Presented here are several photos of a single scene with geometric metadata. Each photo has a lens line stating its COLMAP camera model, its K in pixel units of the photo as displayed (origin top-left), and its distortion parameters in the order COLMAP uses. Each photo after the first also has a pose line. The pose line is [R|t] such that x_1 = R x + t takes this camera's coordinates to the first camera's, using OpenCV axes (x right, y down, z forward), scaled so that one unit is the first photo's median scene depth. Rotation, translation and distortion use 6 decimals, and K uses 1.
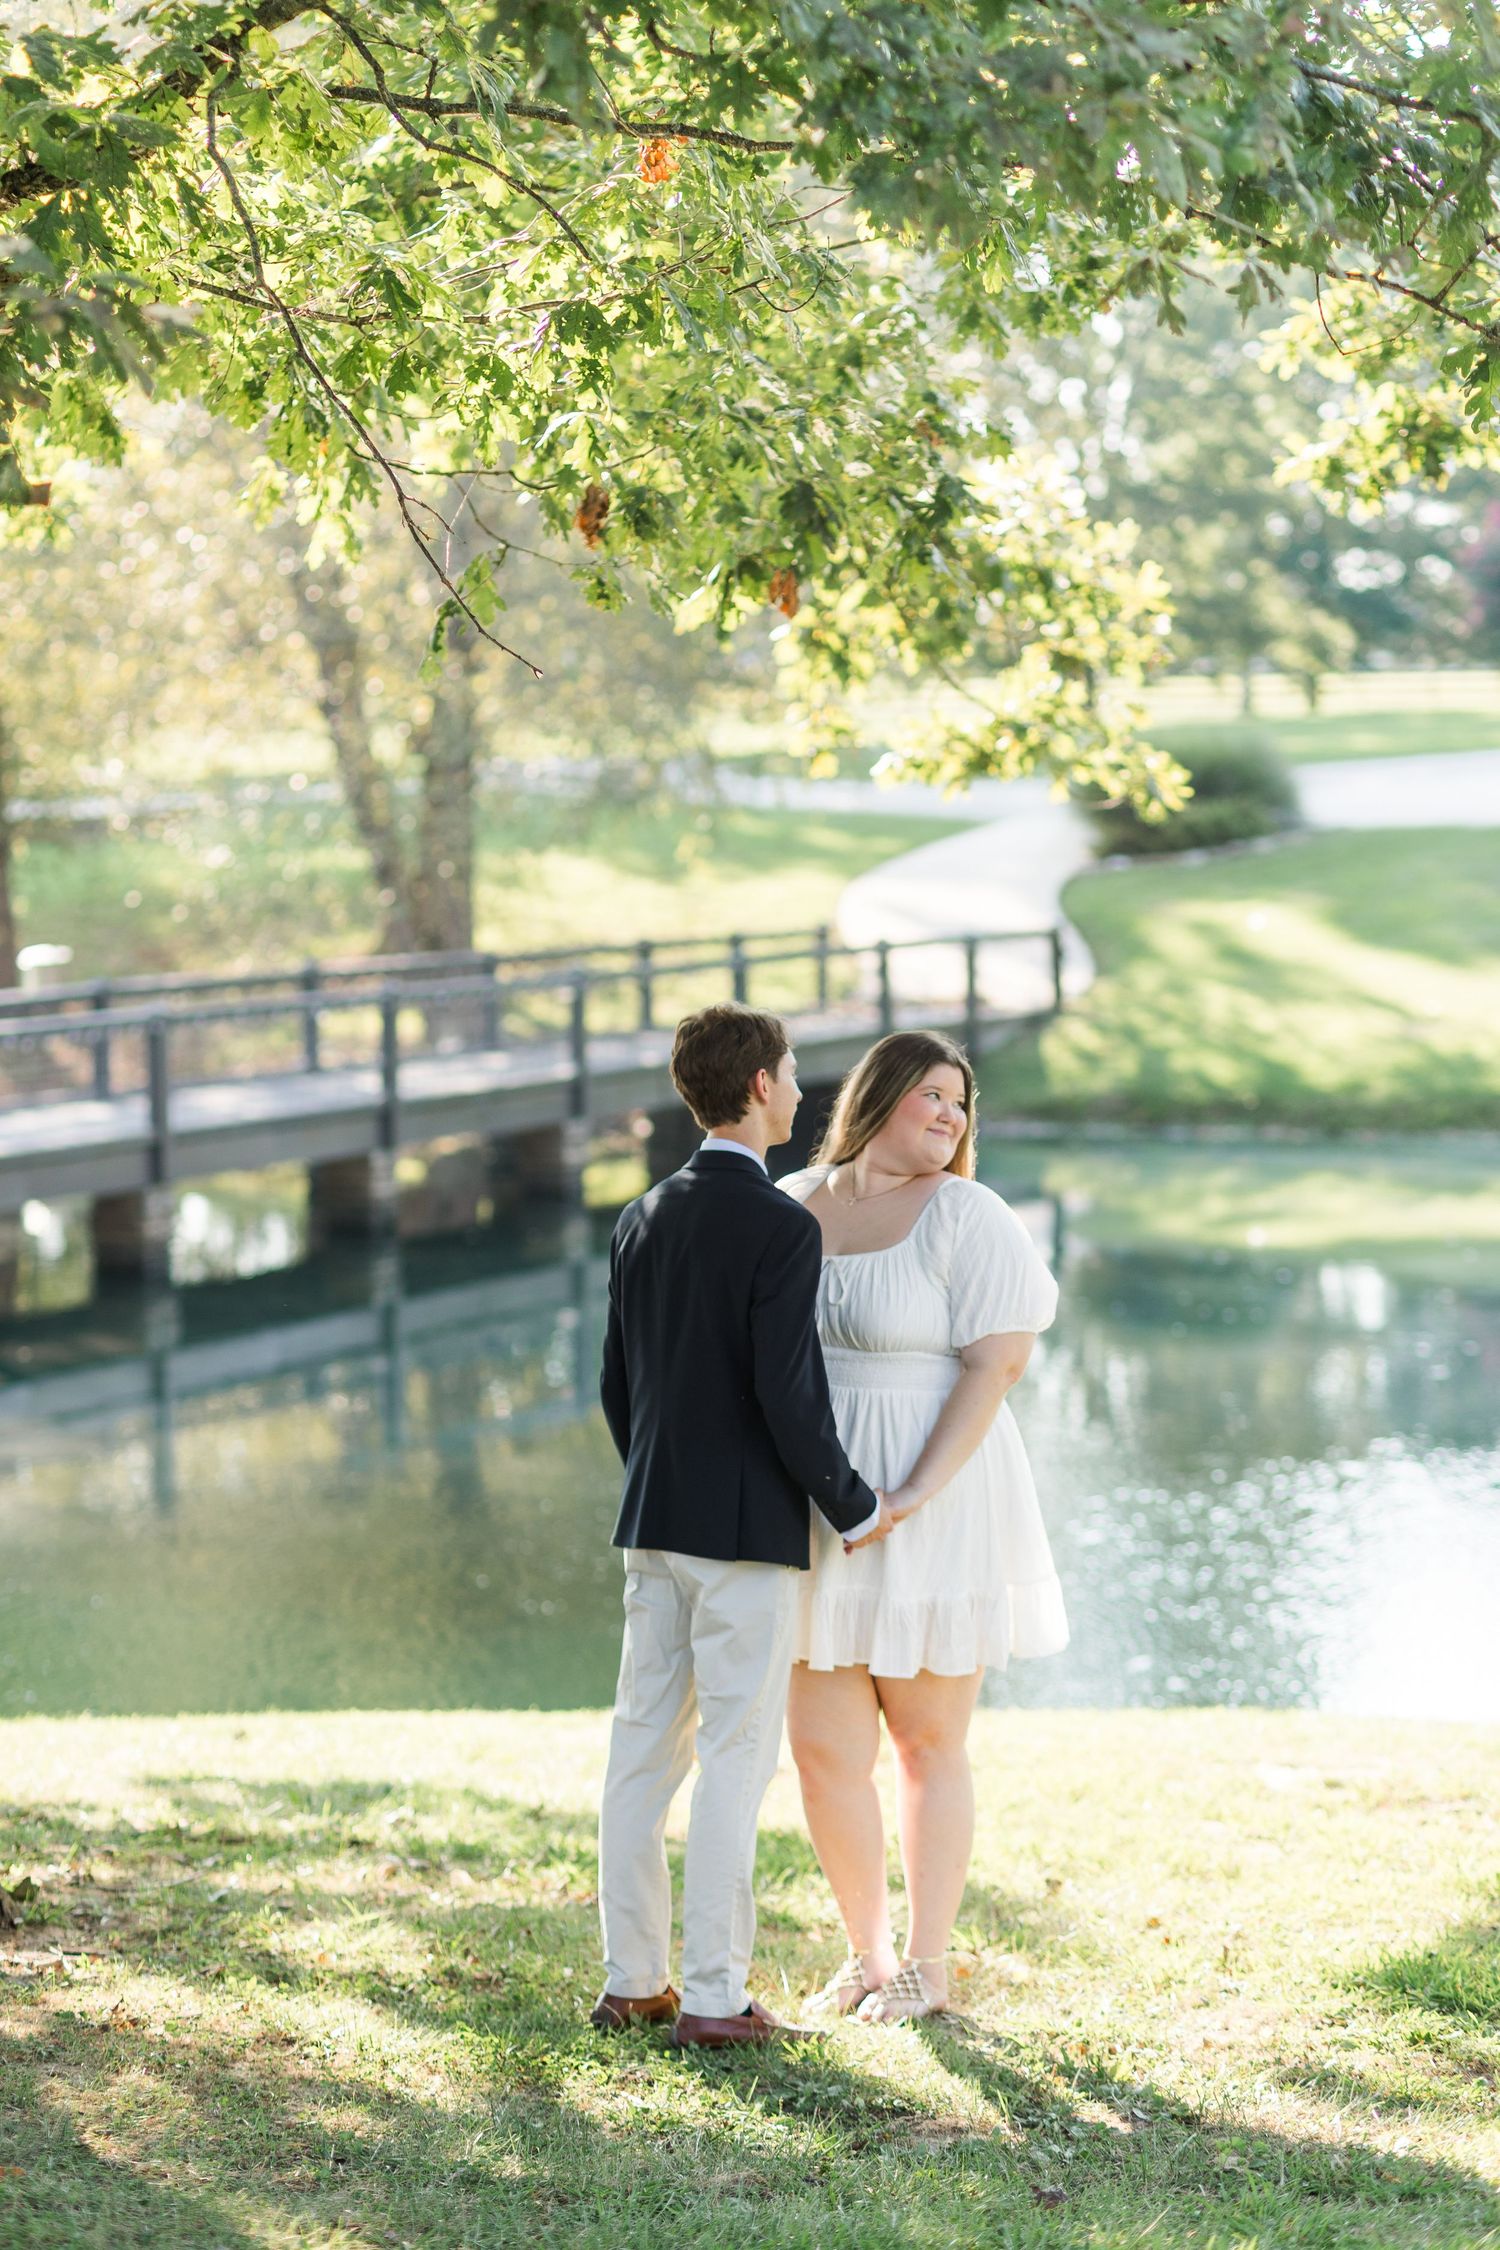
lens RADIAL K [[5711.7, 0, 750.0], [0, 5711.7, 1125.0], [0, 0, 1]] dist [0.042169, 0.732165]
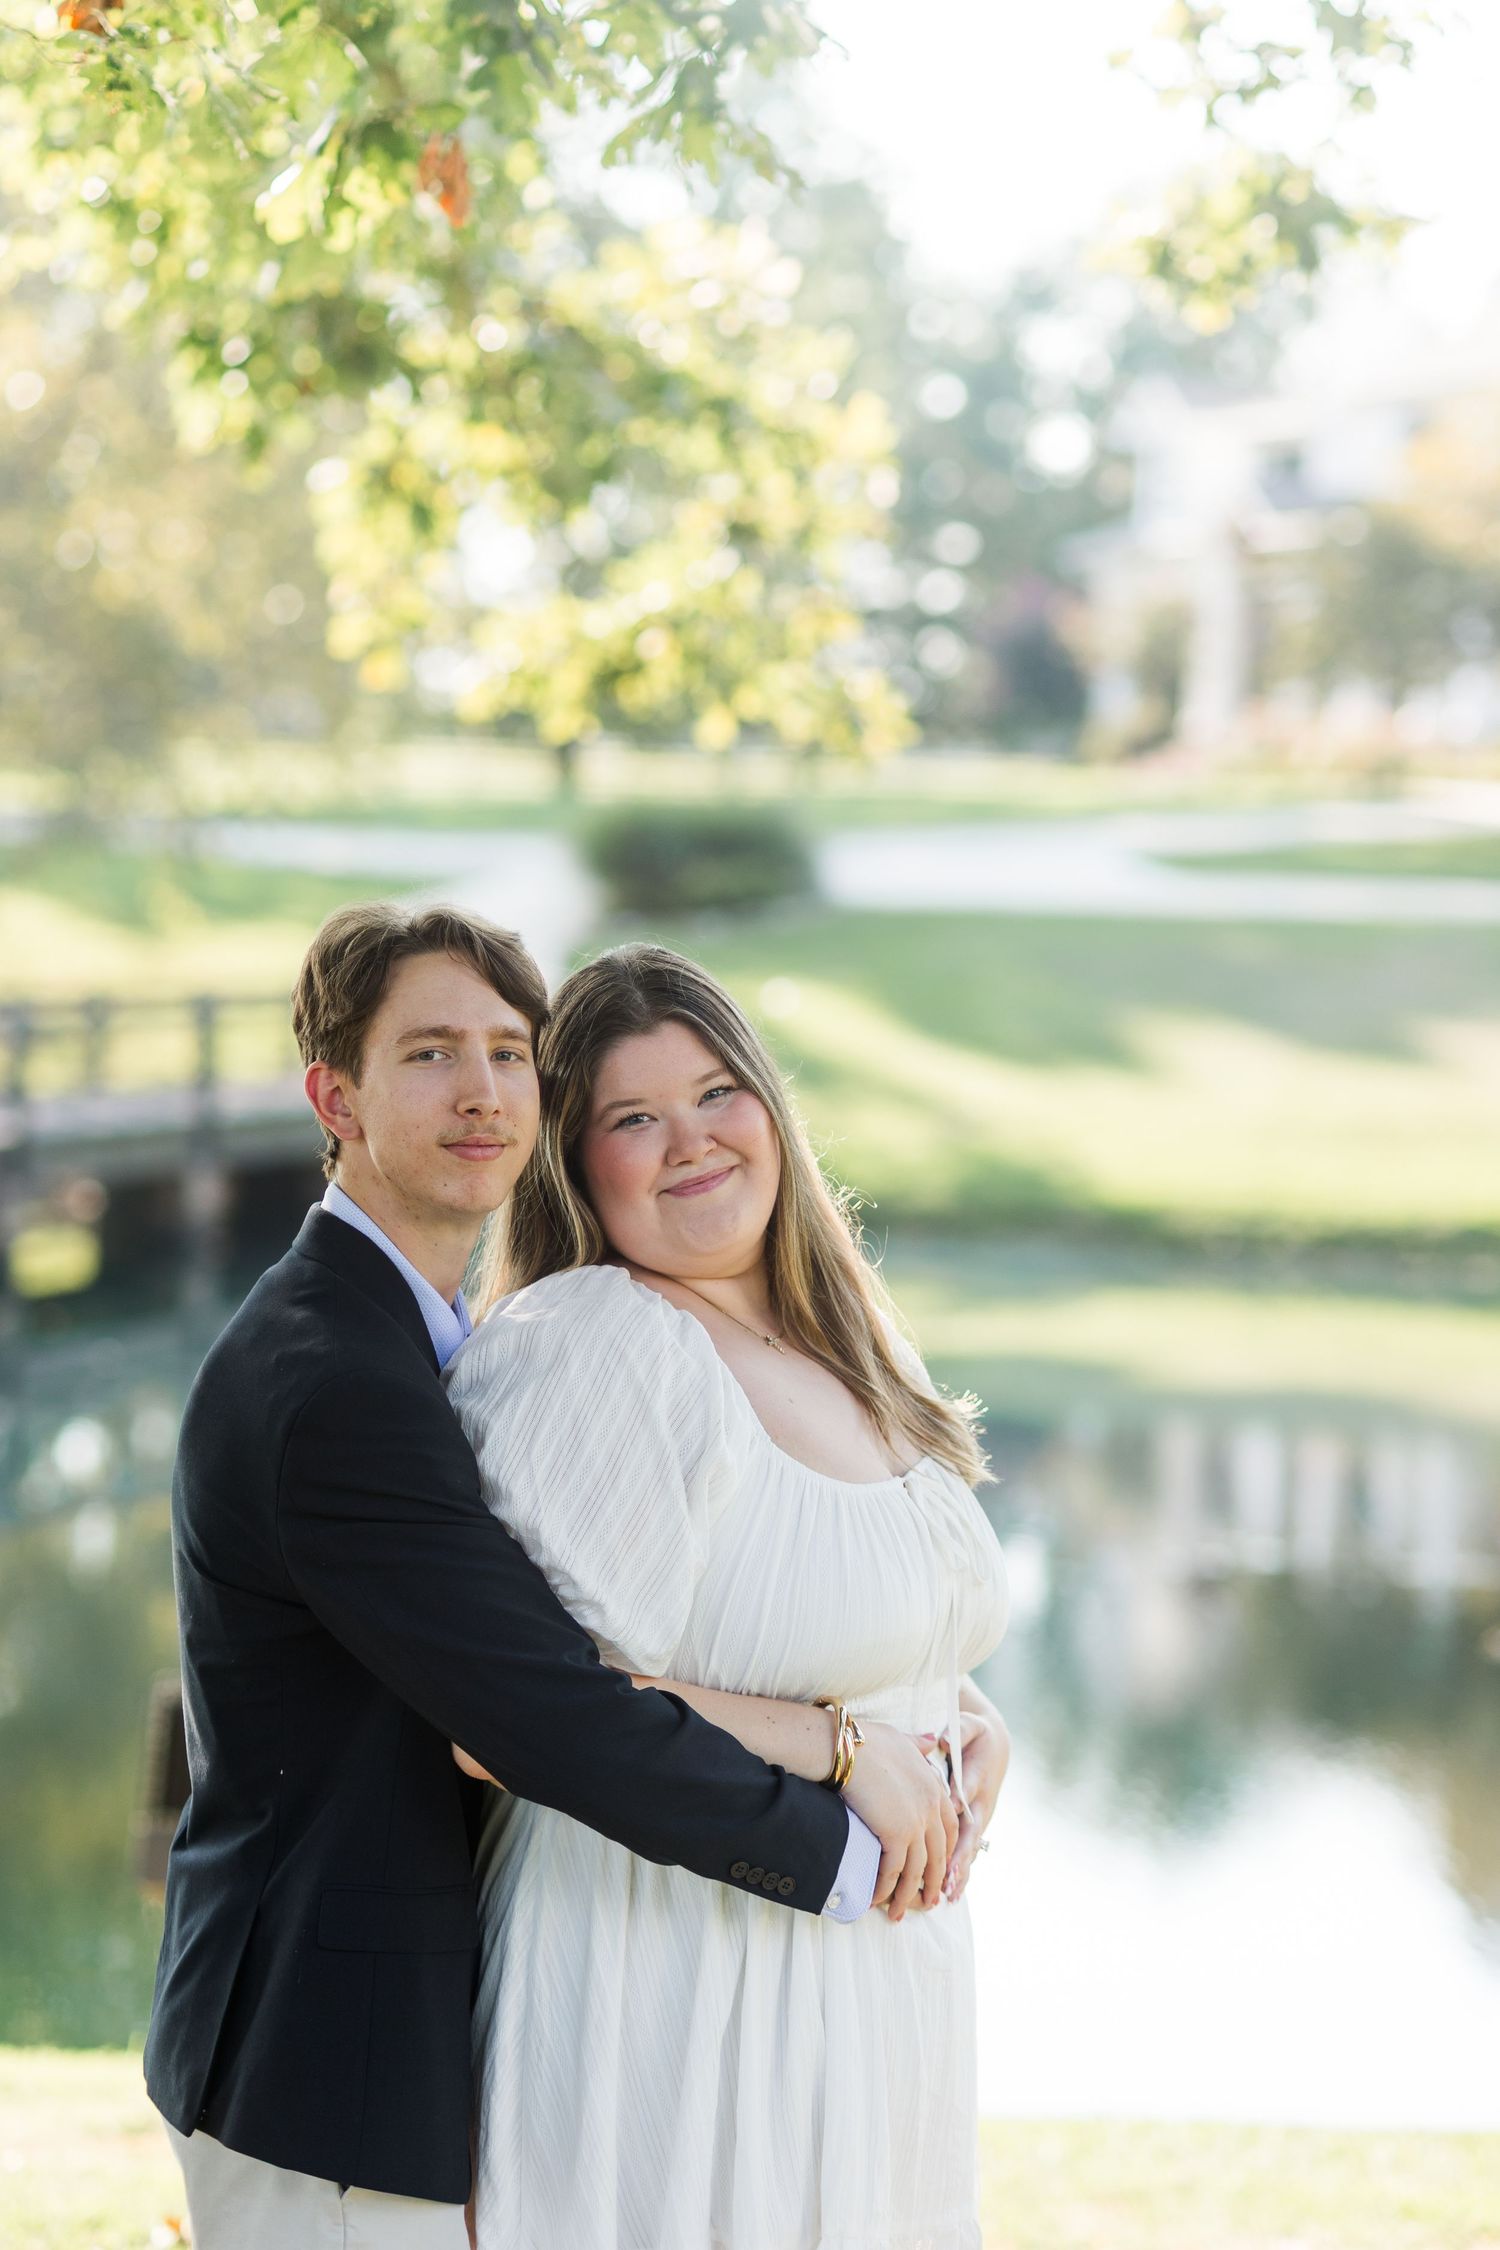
lens RADIAL K [[5711.7, 0, 750.0], [0, 5711.7, 1125.0], [0, 0, 1]] dist [0.042169, 0.732165]
pose [[0.994176, 0.037637, 0.100981, -0.011810], [-0.035827, 0.999164, -0.019681, 0.004314], [-0.101637, 0.015948, 0.994694, 0.325275]]
